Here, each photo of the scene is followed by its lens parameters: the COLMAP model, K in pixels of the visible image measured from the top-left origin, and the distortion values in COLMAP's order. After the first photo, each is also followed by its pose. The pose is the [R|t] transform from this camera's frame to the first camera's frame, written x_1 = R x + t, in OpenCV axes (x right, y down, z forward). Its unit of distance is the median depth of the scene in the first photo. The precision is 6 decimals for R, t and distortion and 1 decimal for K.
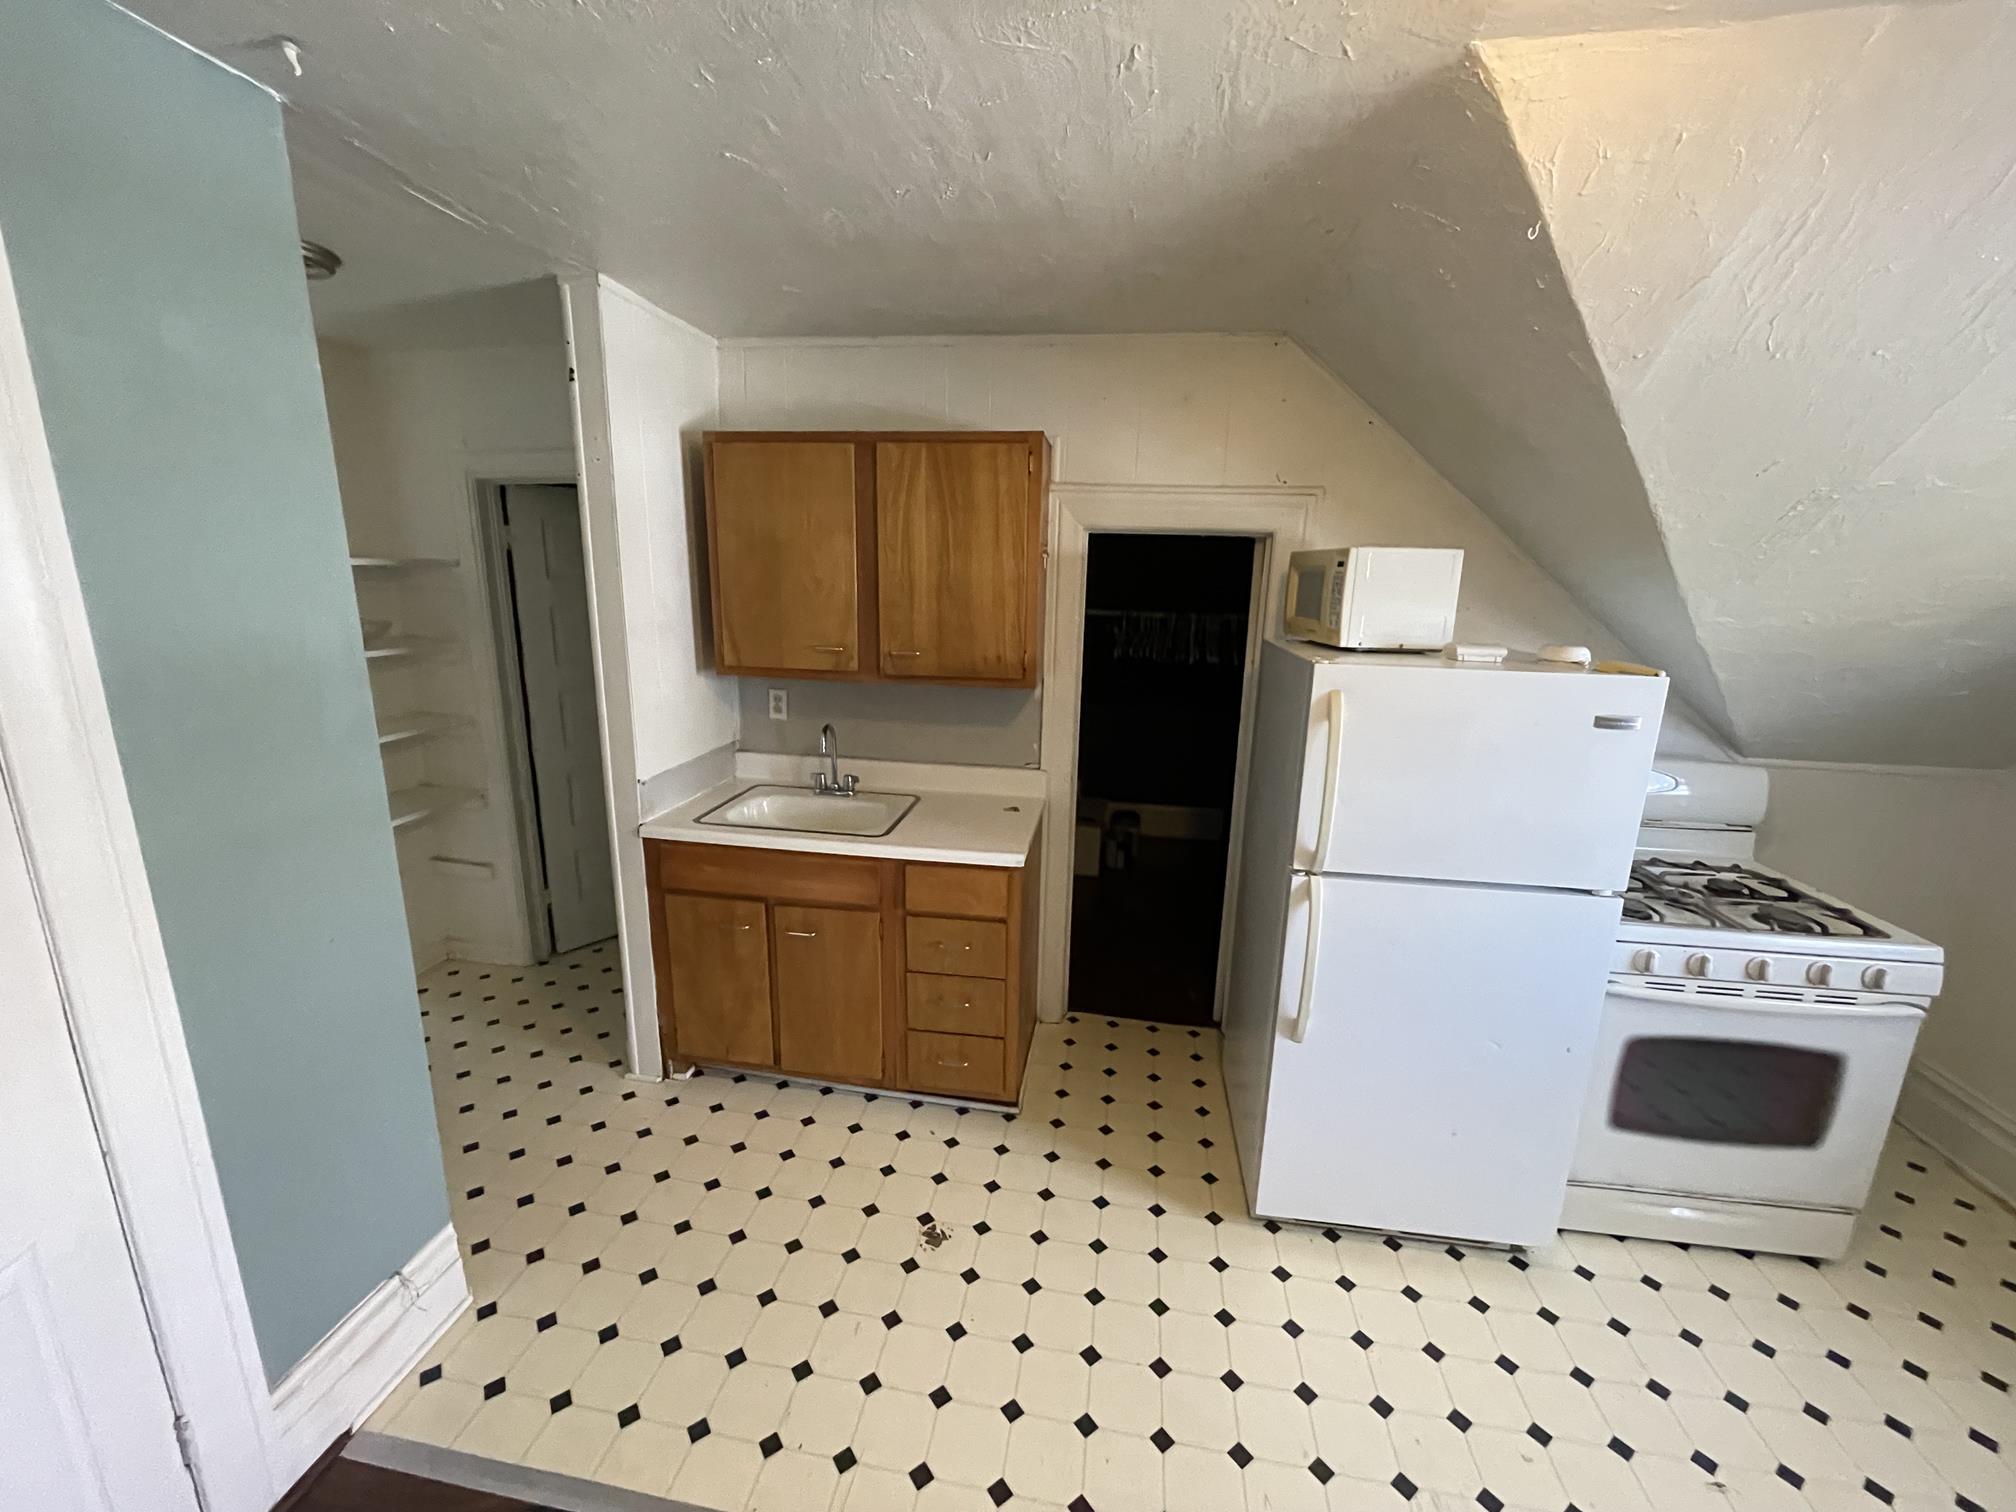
lens RADIAL K [[809.7, 0, 1010.5], [0, 809.7, 756.2], [0, 0, 1]] dist [-0.000586, -0.000012]
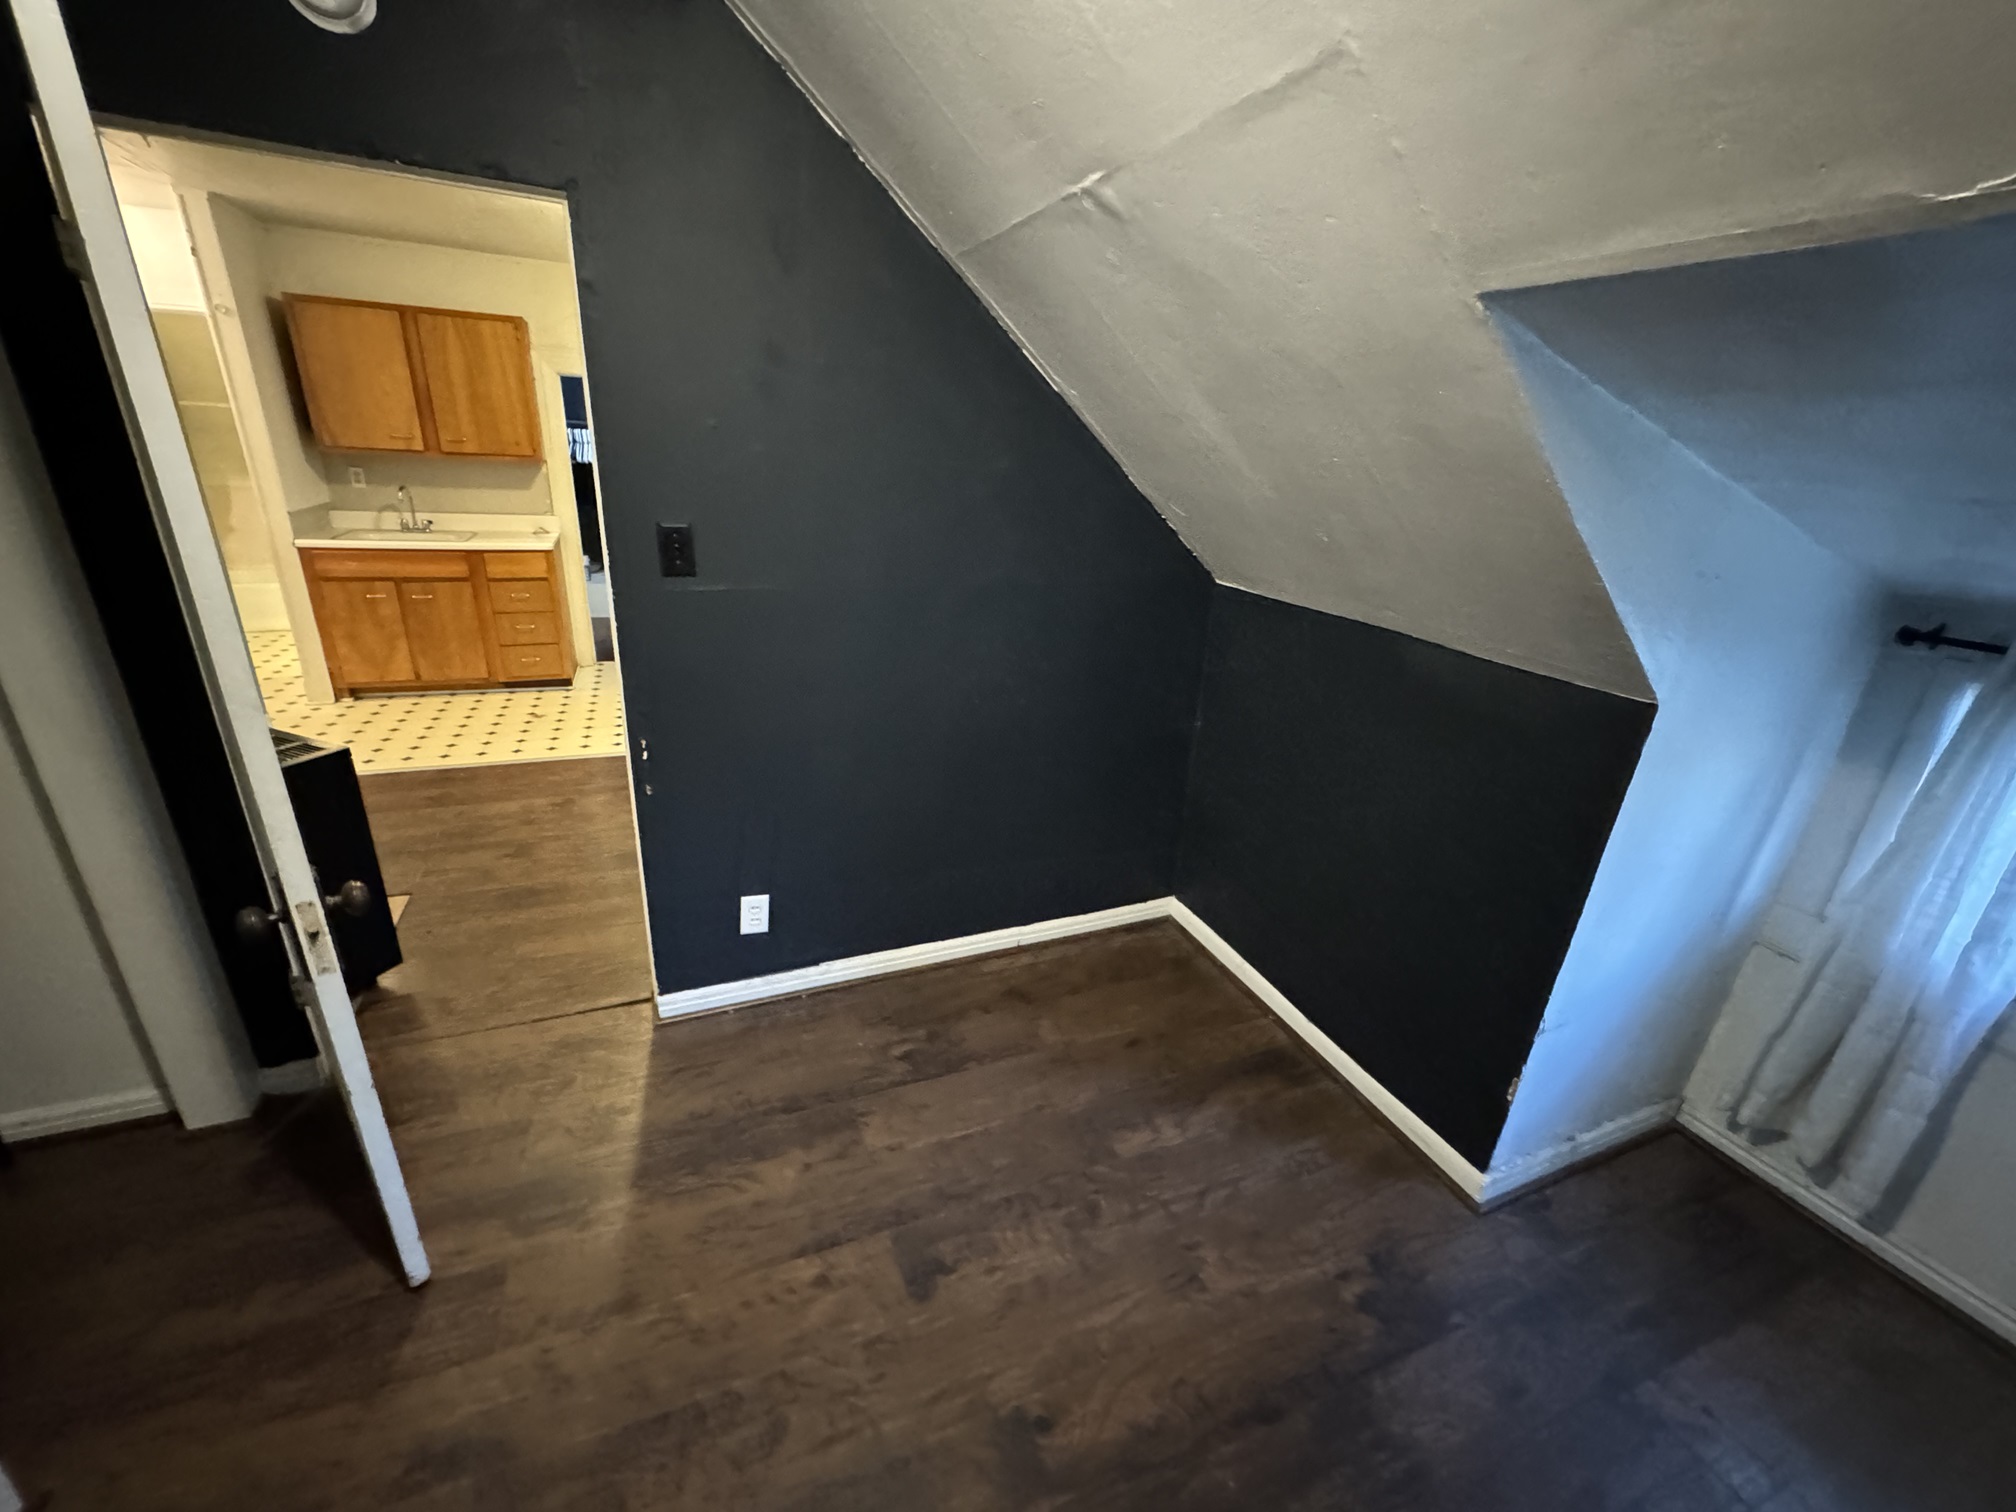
lens RADIAL K [[803.9, 0, 1002.5], [0, 803.9, 753.5], [0, 0, 1]] dist [-0.000730, -0.000055]
pose [[0.851776, -0.167406, 0.496440, -0.102546], [0.086927, 0.979600, 0.181186, 0.350232], [-0.516644, -0.111176, 0.848952, -1.259696]]
